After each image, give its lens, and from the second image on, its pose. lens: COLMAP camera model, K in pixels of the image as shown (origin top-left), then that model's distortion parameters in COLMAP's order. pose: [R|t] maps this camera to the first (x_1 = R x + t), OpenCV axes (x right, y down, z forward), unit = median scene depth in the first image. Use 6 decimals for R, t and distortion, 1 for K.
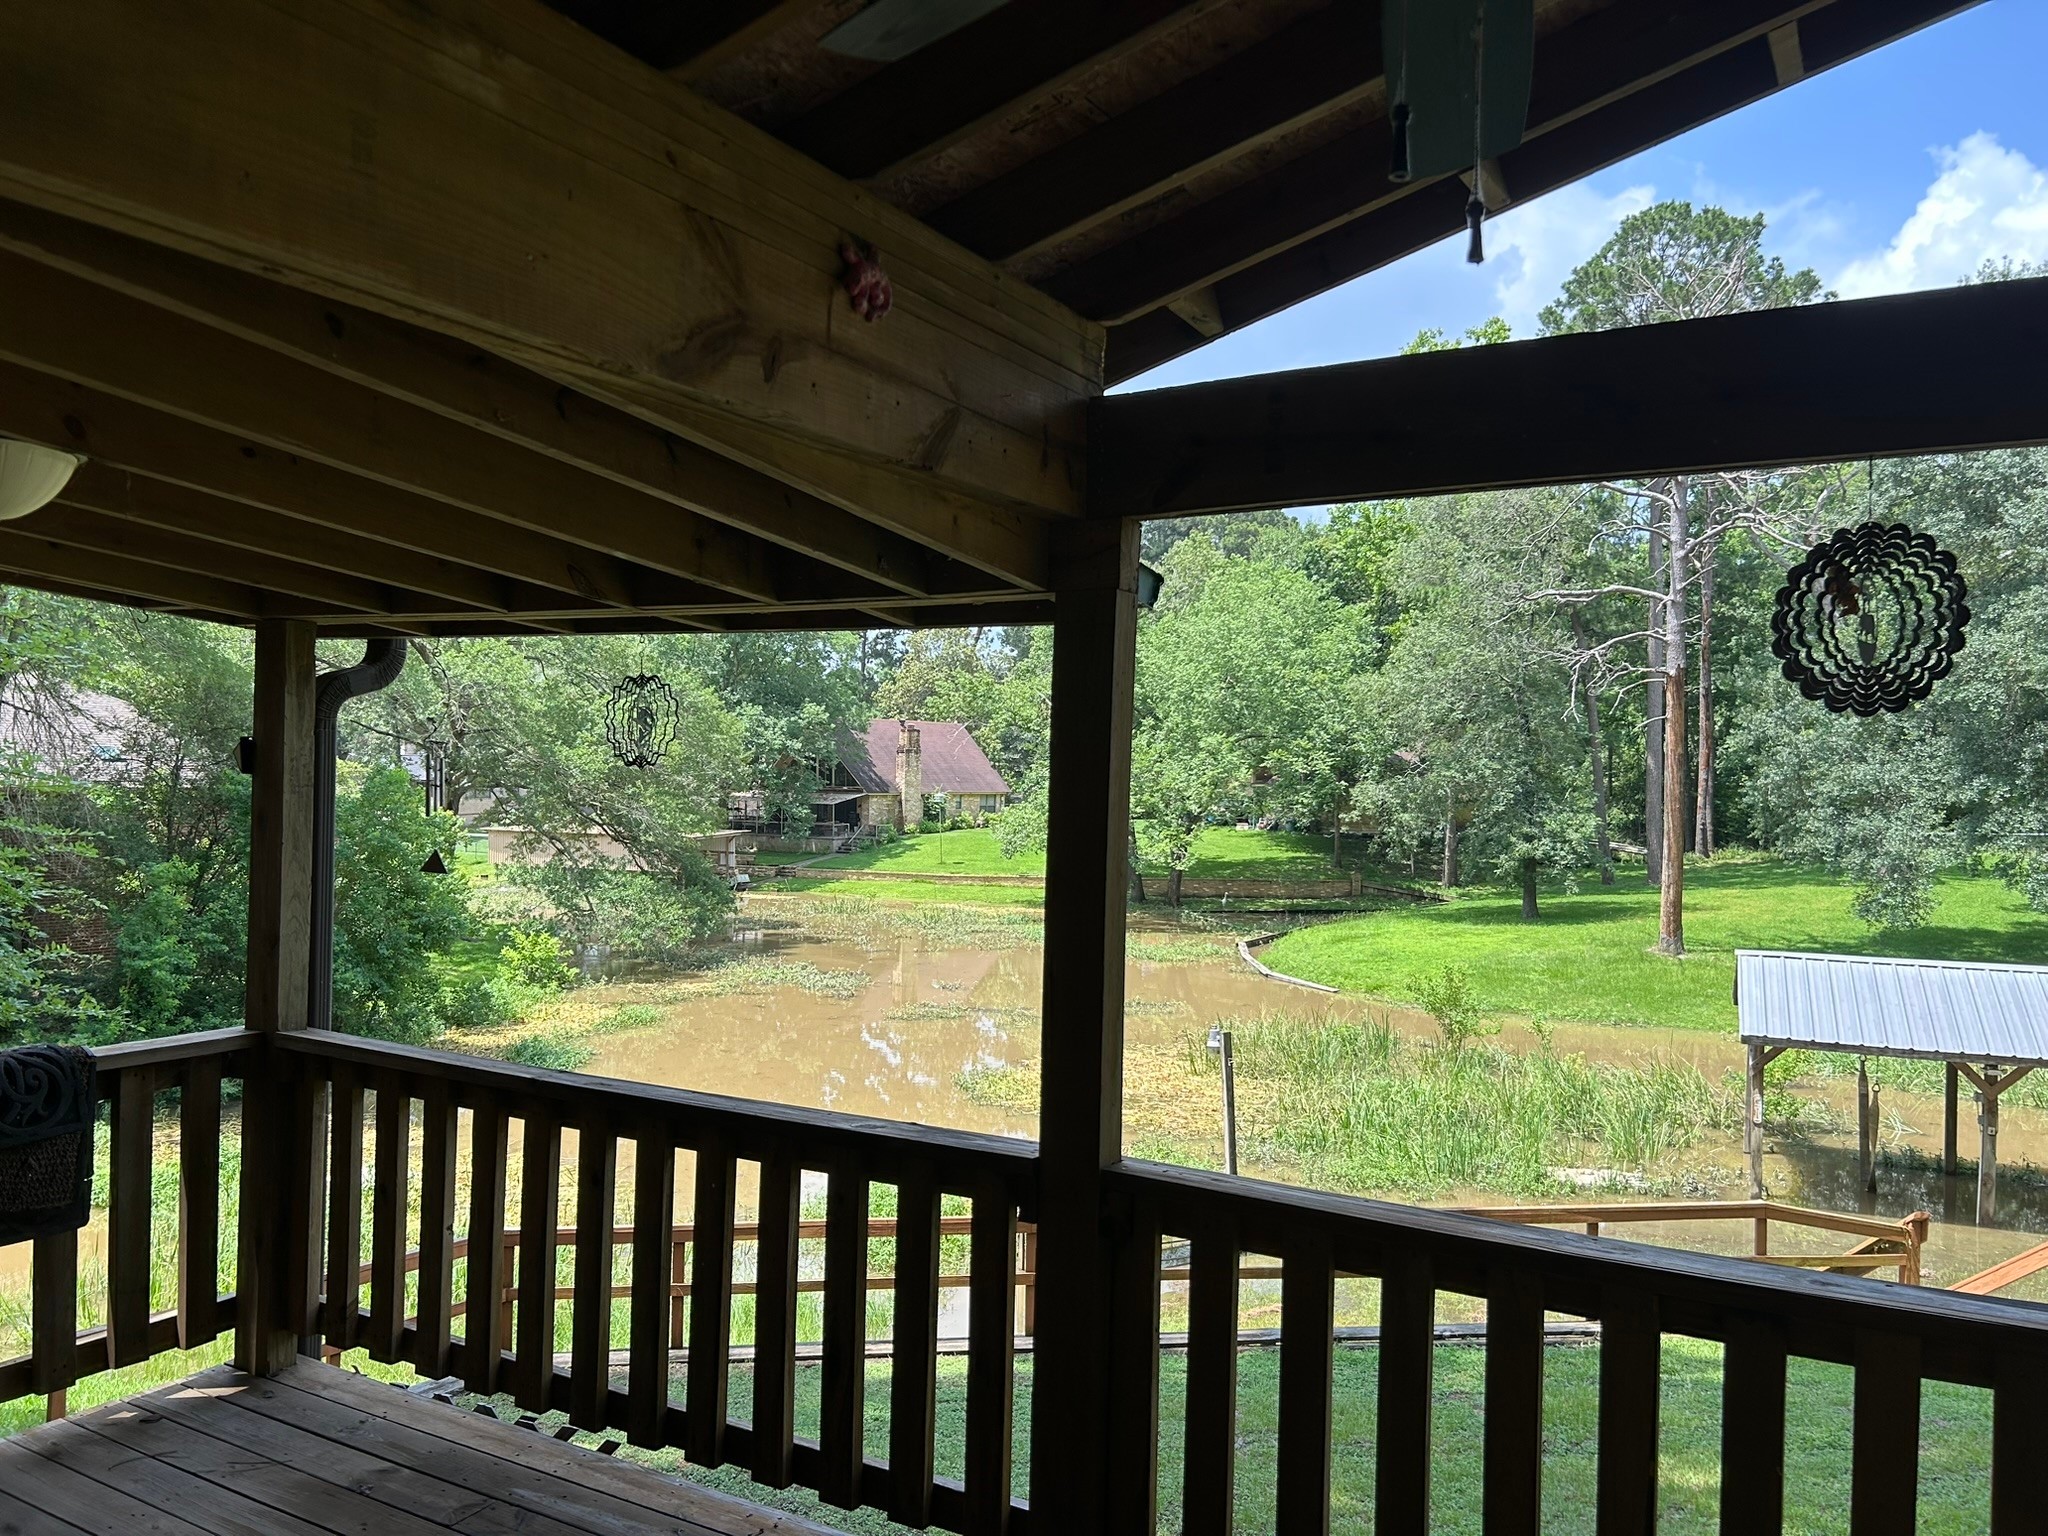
lens RADIAL K [[1522.8, 0, 1022.0], [0, 1522.8, 777.7], [0, 0, 1]] dist [0.098899, -0.137762]
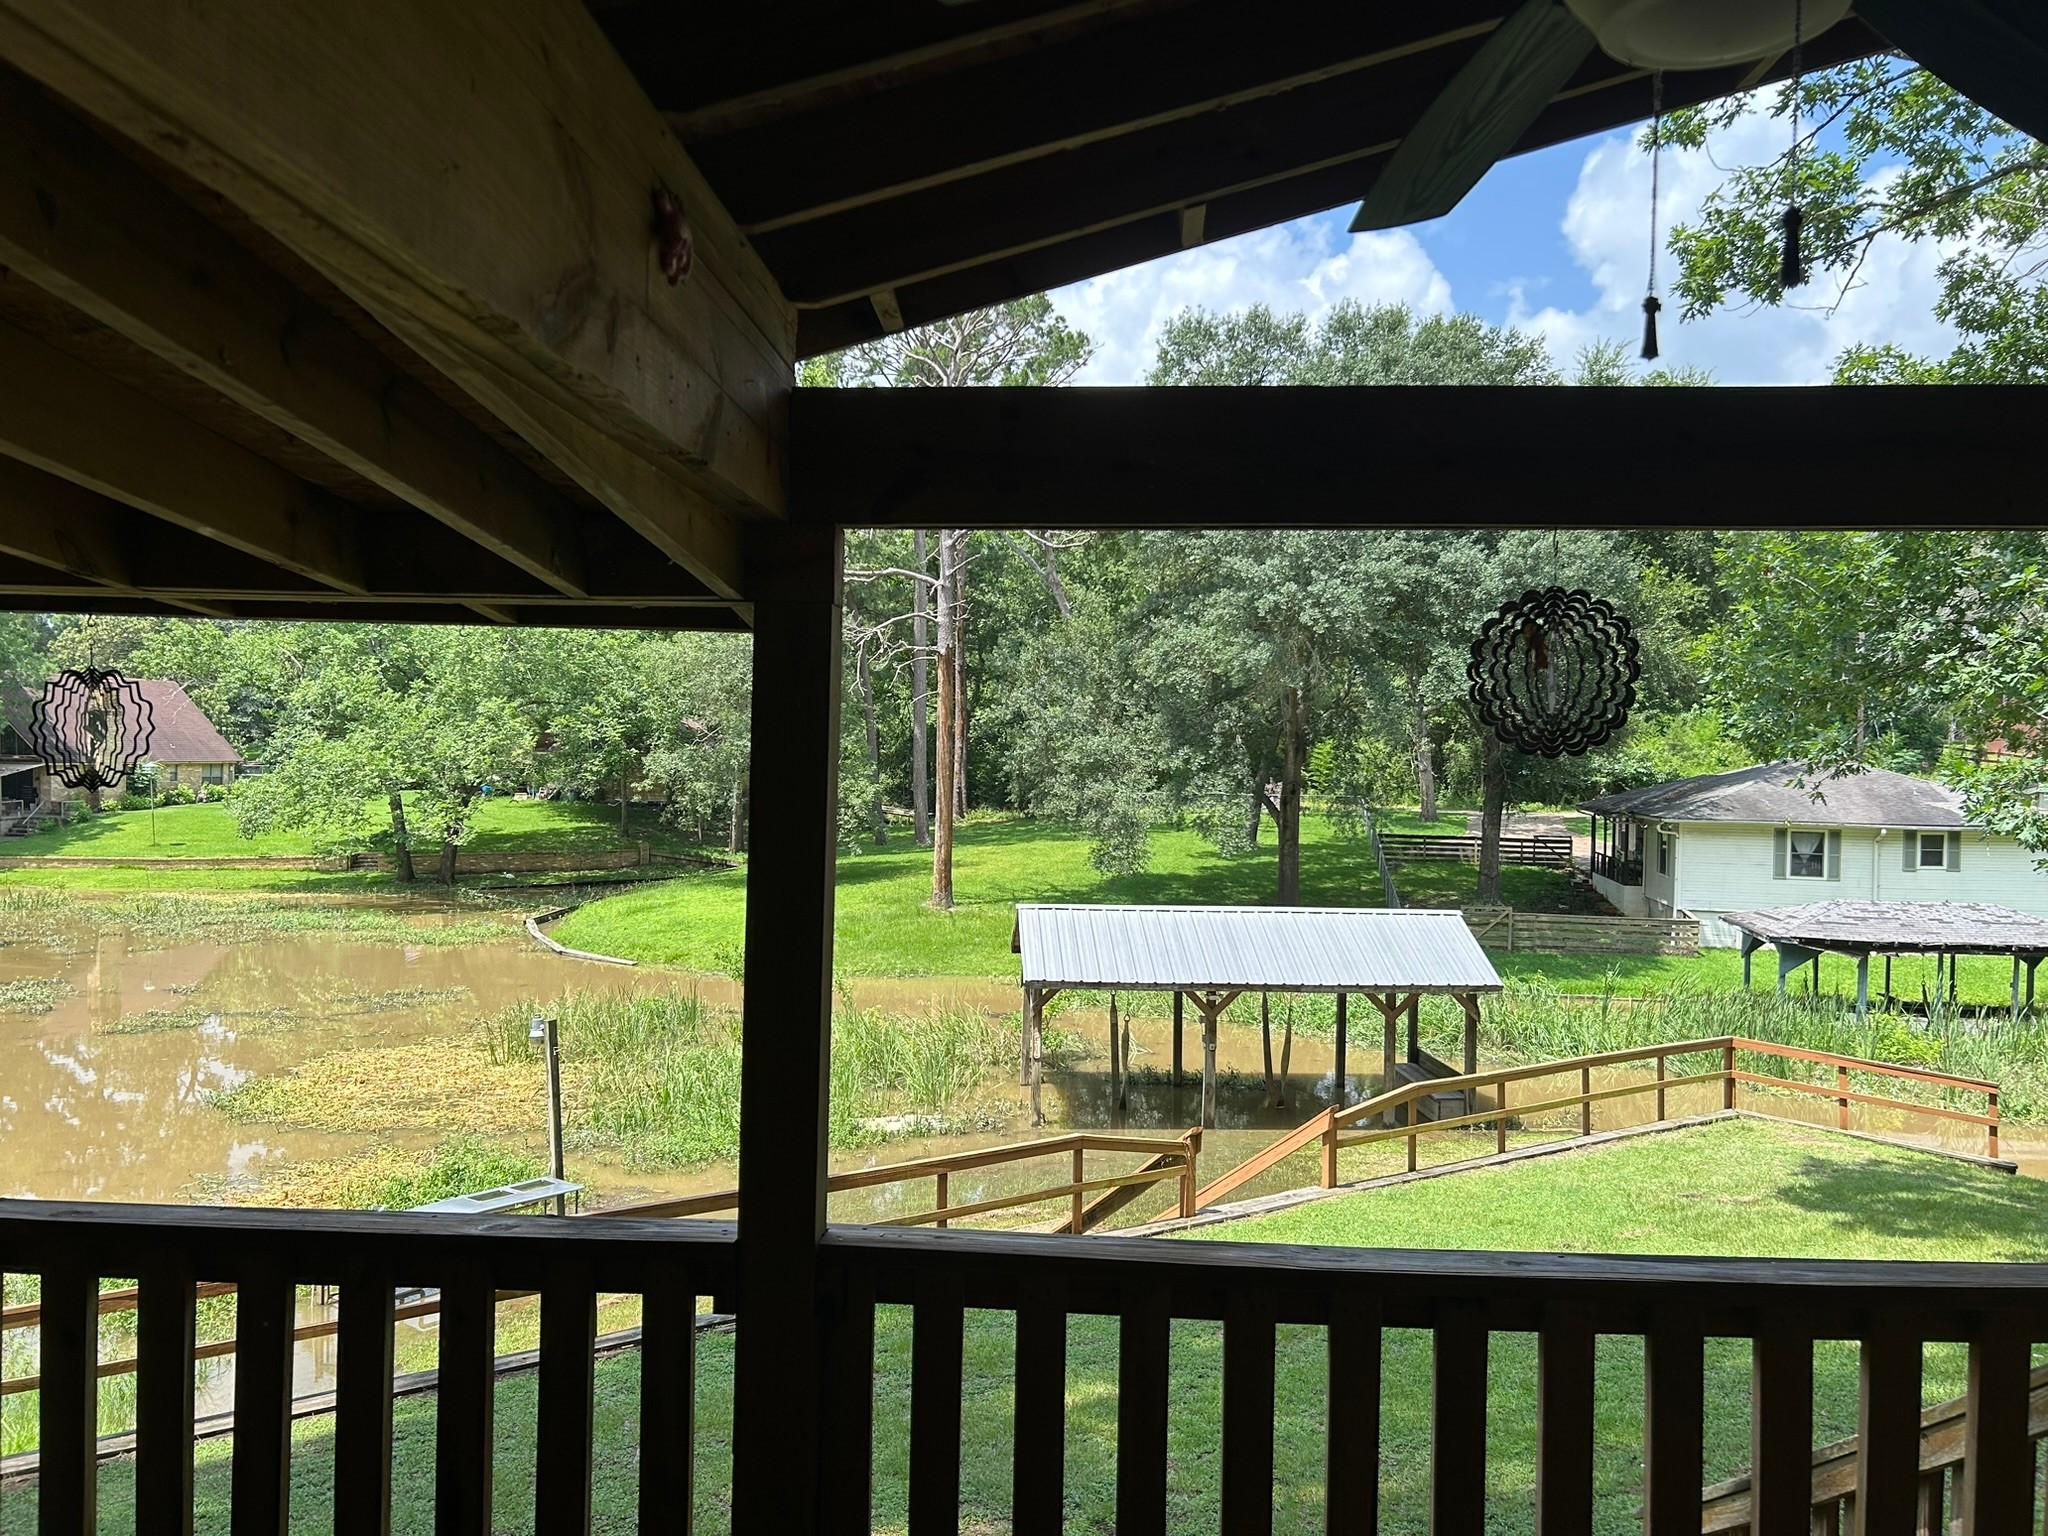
lens RADIAL K [[1522.8, 0, 1022.0], [0, 1522.8, 777.7], [0, 0, 1]] dist [0.098899, -0.137762]
pose [[0.892808, -0.009331, 0.450341, -0.013880], [-0.000831, 0.999750, 0.022362, -0.002320], [-0.450436, -0.020339, 0.892577, 0.007711]]
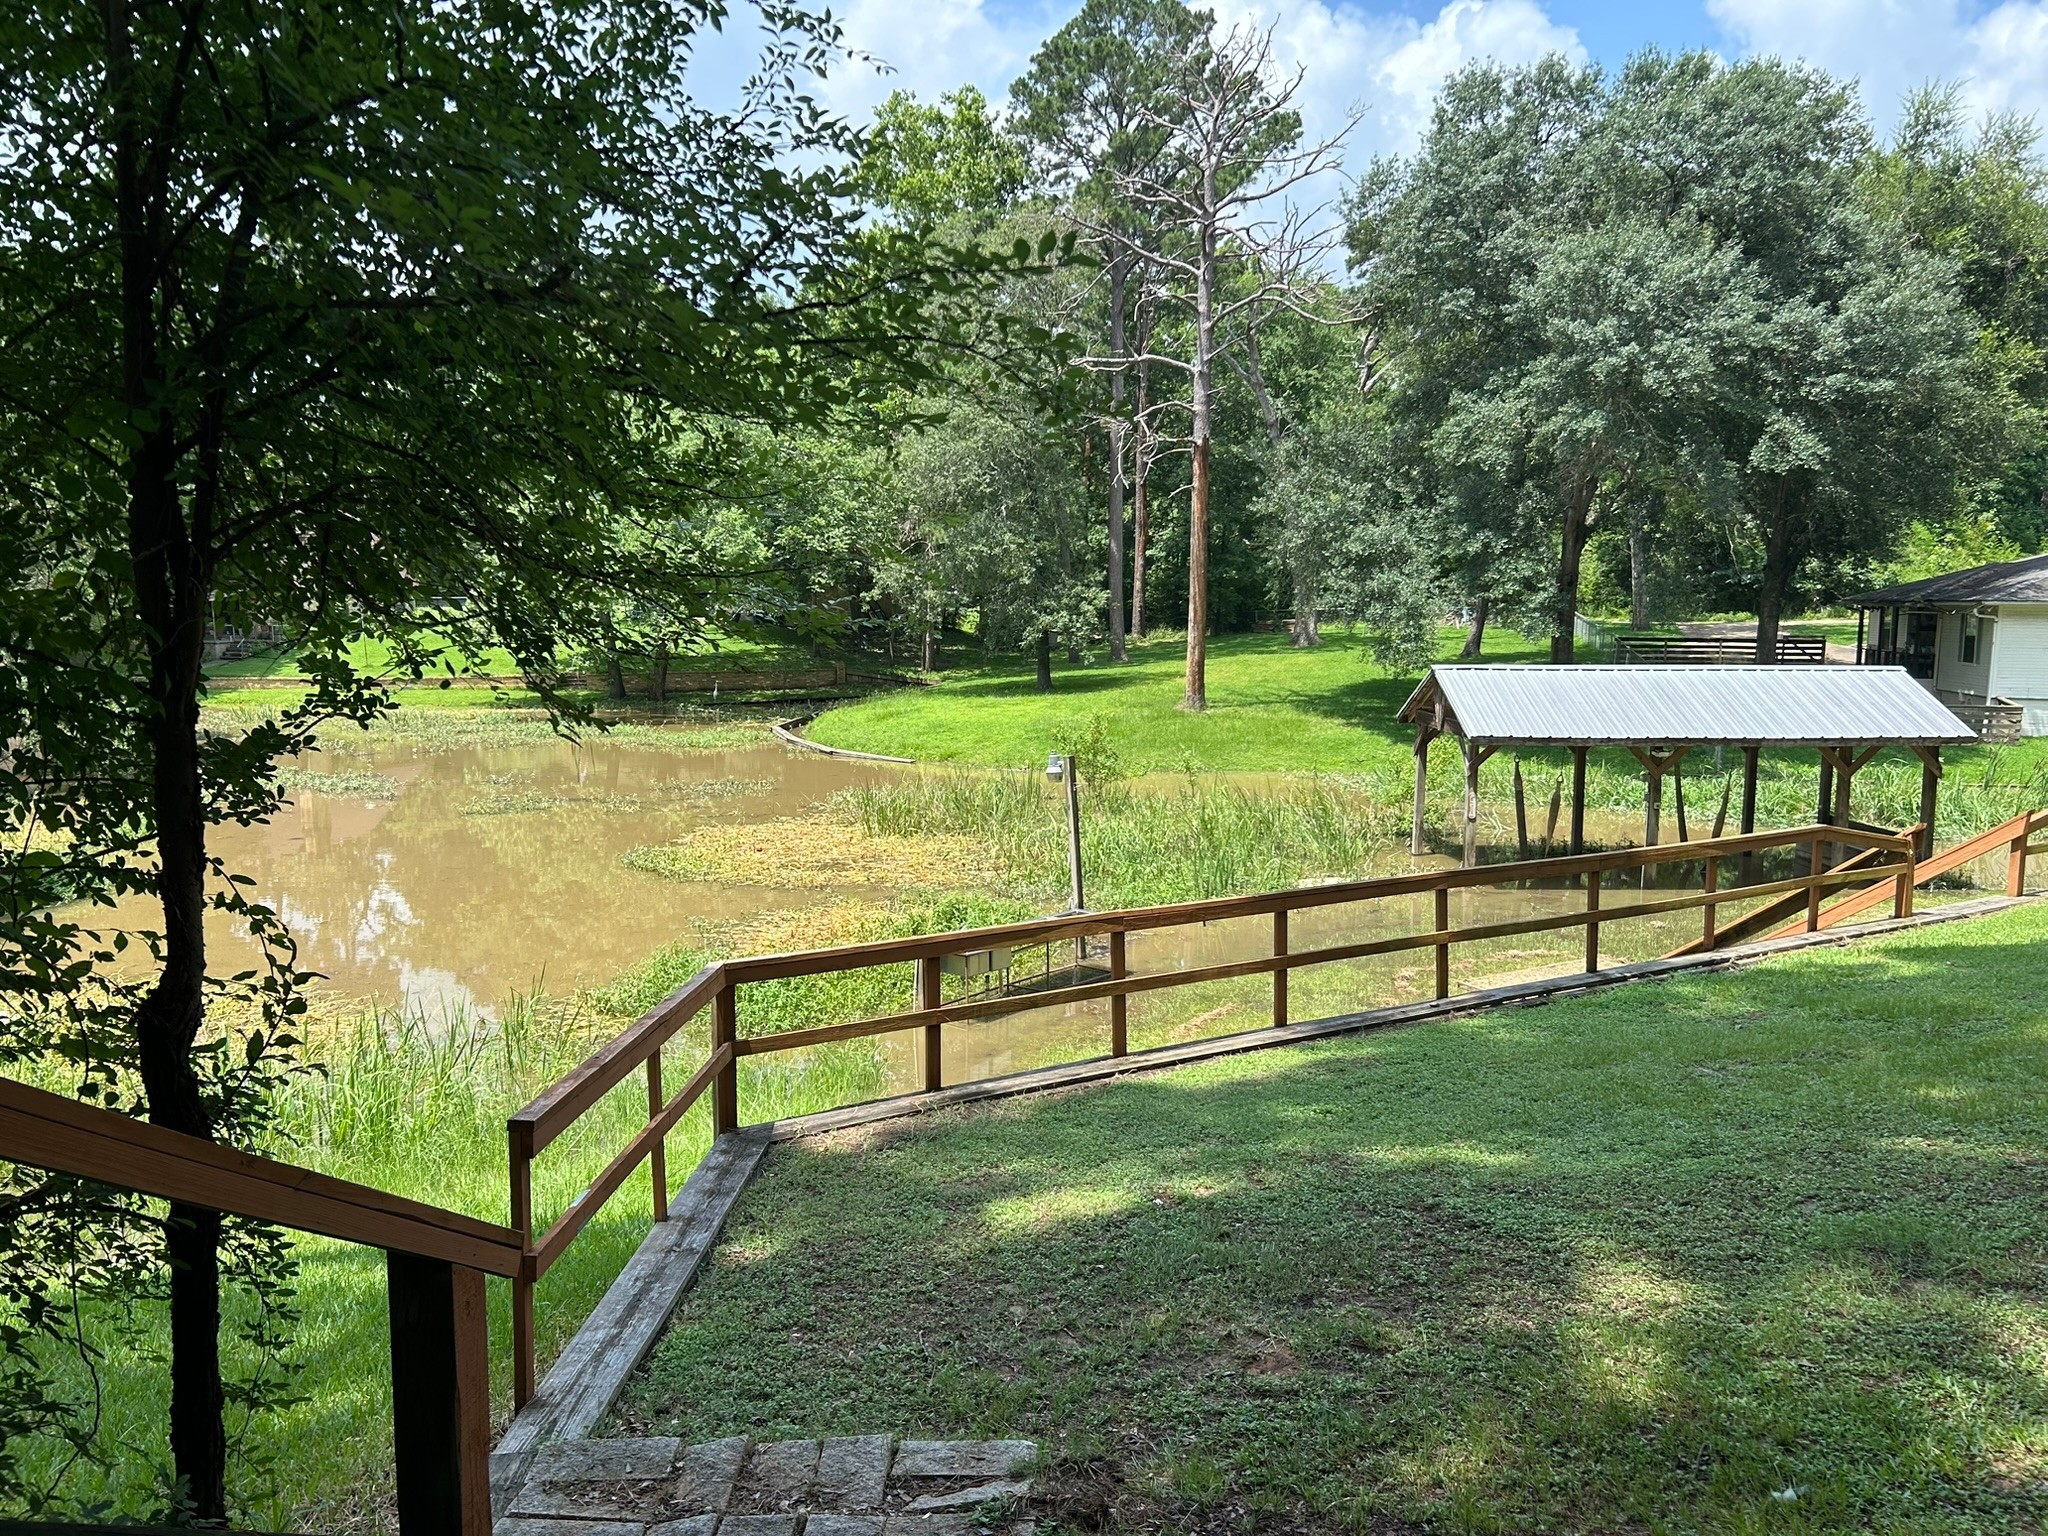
lens RADIAL K [[1522.8, 0, 1022.0], [0, 1522.8, 777.7], [0, 0, 1]] dist [0.098899, -0.137762]
pose [[0.913732, -0.060075, 0.401852, -0.109446], [0.011867, 0.992533, 0.121397, 0.026743], [-0.406144, -0.106155, 0.907622, 0.066270]]
